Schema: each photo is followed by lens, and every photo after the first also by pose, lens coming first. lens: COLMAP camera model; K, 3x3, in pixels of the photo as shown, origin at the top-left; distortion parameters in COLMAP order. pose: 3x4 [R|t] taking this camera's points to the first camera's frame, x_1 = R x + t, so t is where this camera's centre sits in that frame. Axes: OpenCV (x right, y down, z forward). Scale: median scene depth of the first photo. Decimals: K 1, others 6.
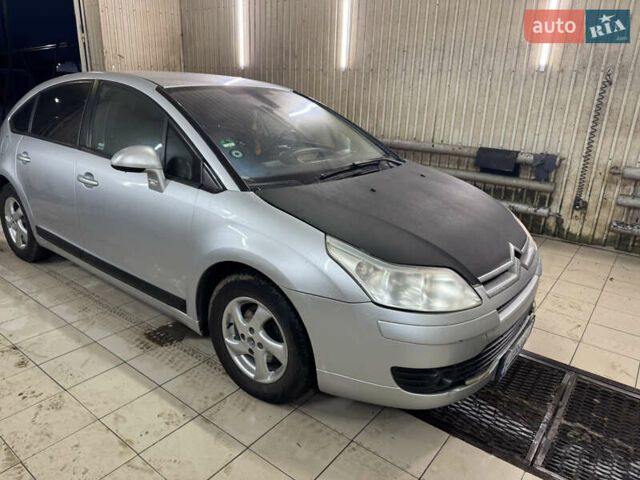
lens RADIAL K [[447.3, 0, 318.8], [0, 447.3, 235.5], [0, 0, 1]] dist [0.022945, -0.004090]
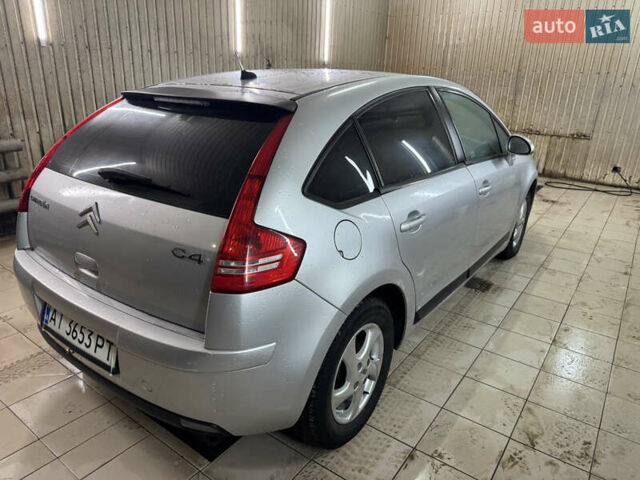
lens RADIAL K [[453.0, 0, 313.1], [0, 453.0, 239.6], [0, 0, 1]] dist [0.004103, 0.000308]
pose [[-0.019544, -0.368908, 0.929260, -1.573316], [0.291095, 0.887072, 0.358282, -0.513796], [-0.956494, 0.277506, 0.090050, 1.387070]]
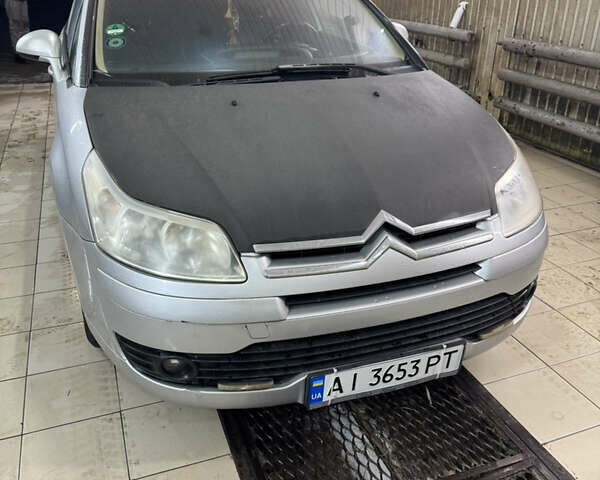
lens RADIAL K [[552.8, 0, 300.0], [0, 552.8, 240.0], [0, 0, 1]] dist [0.160522, -0.303801]
pose [[0.852132, 0.204033, -0.481915, 0.599171], [-0.145885, 0.976976, 0.155675, -0.037159], [0.502583, -0.062352, 0.862278, 0.239697]]
